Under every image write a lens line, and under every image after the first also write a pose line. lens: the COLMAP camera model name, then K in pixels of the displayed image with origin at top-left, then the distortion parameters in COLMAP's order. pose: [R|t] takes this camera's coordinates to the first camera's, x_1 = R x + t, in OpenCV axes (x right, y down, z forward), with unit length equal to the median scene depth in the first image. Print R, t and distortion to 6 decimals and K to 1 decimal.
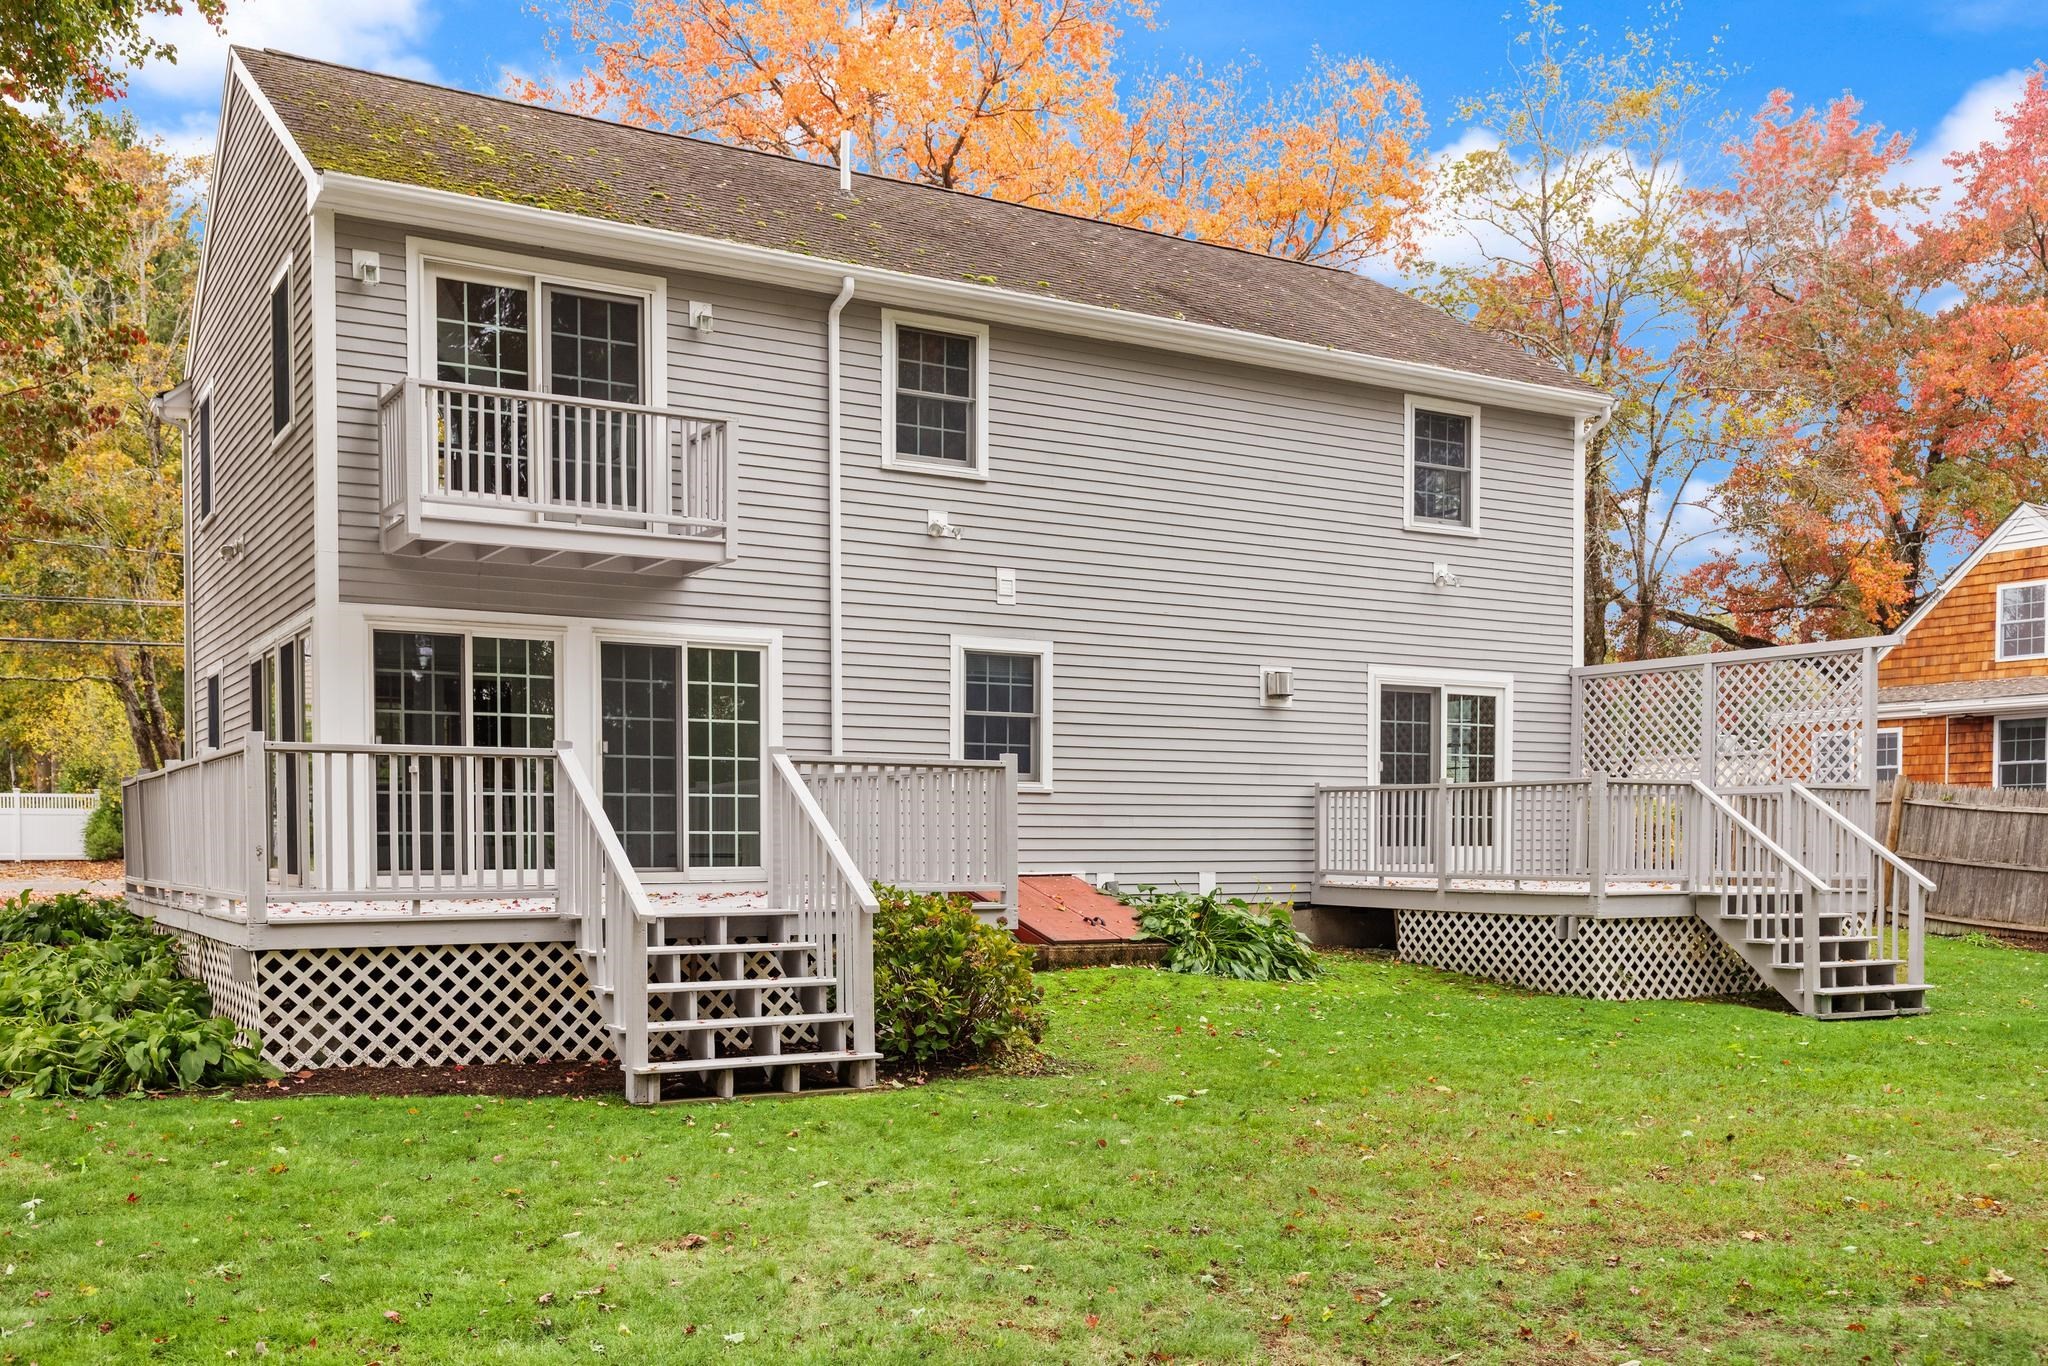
lens RADIAL K [[1807.2, 0, 1054.6], [0, 1807.2, 830.3], [0, 0, 1]] dist [0.004351, -0.009220]
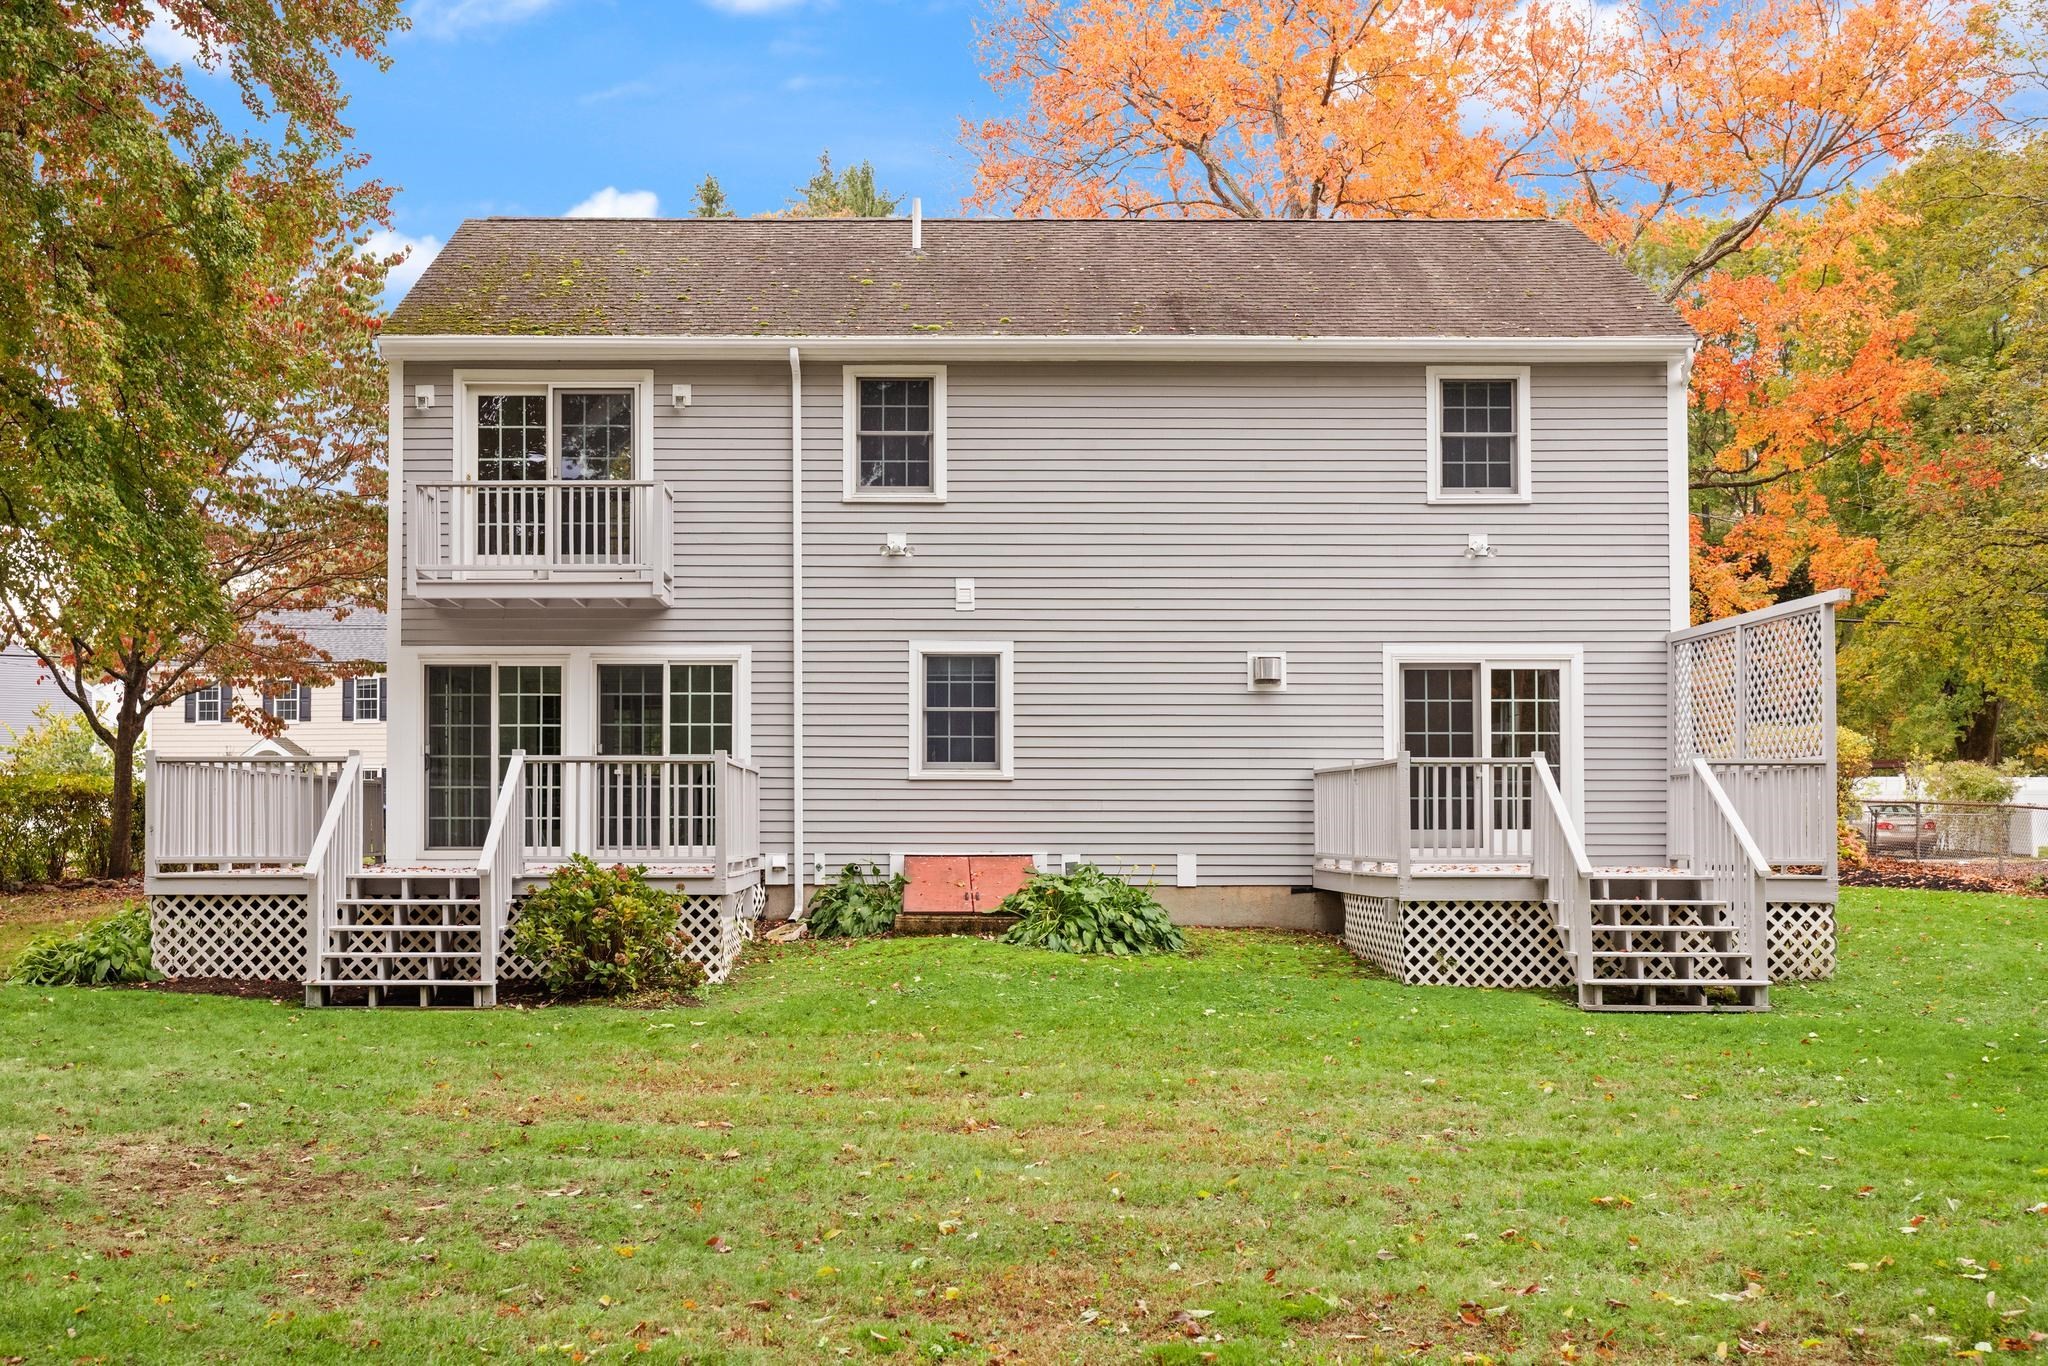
lens RADIAL K [[2013.0, 0, 951.8], [0, 2013.0, 693.2], [0, 0, 1]] dist [-0.001507, 0.000000]
pose [[0.862871, -0.035609, -0.504168, 0.620284], [0.003158, 0.997875, -0.065075, 0.006478], [0.505414, 0.054559, 0.861151, -0.070288]]
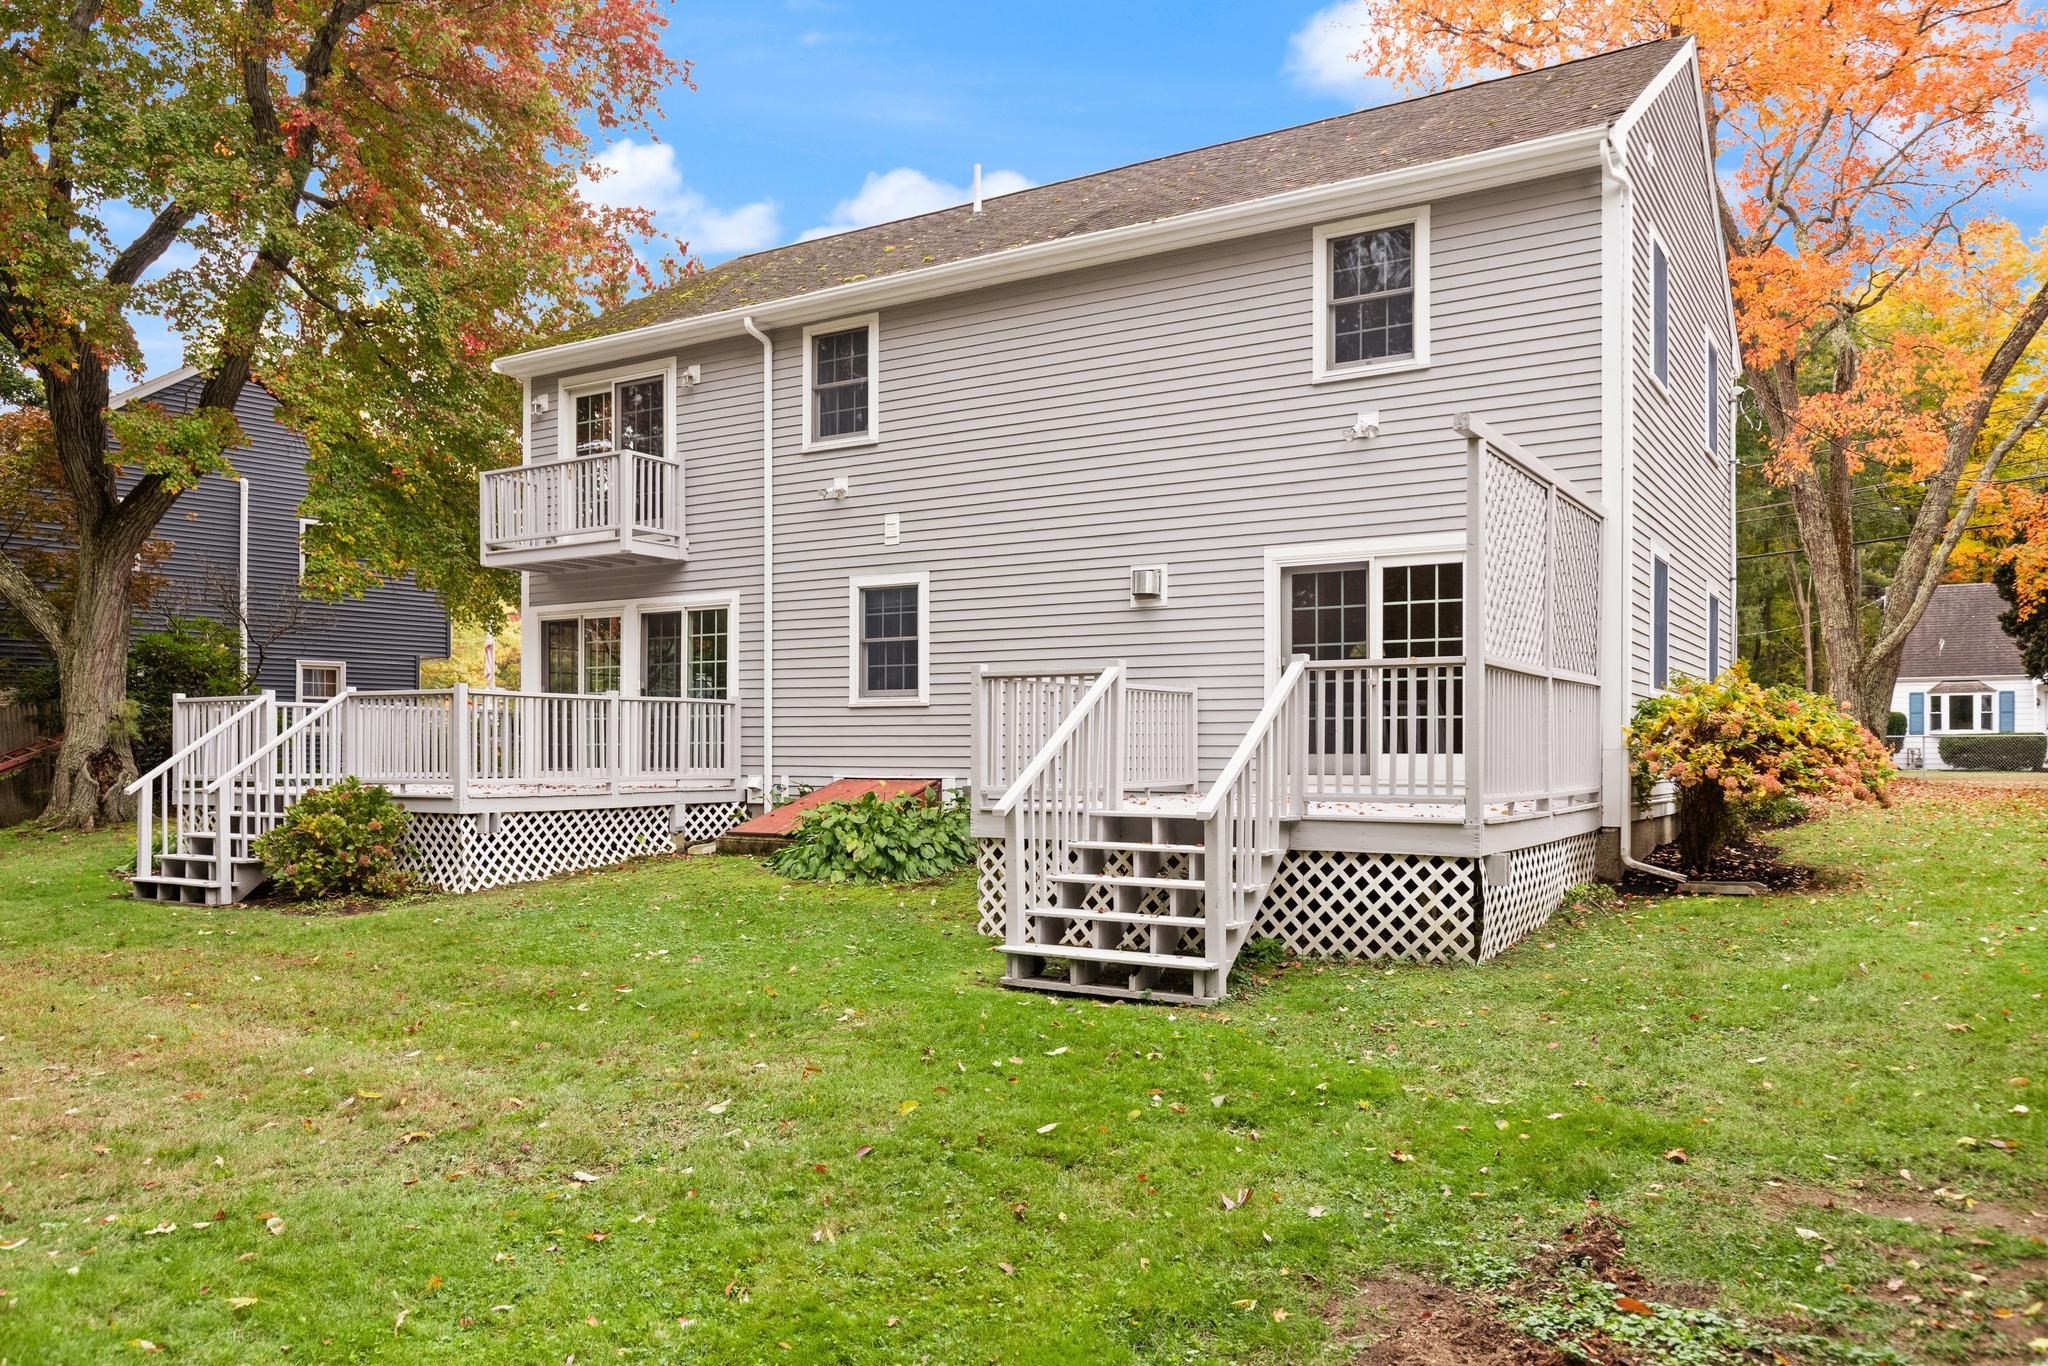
lens RADIAL K [[1475.7, 0, 1024.4], [0, 1475.7, 690.4], [0, 0, 1]] dist [0.001063, -0.000436]
pose [[0.471266, -0.039240, -0.881118, 0.890561], [0.004592, 0.999105, -0.042039, 0.009012], [0.881979, 0.015766, 0.471024, 0.664871]]
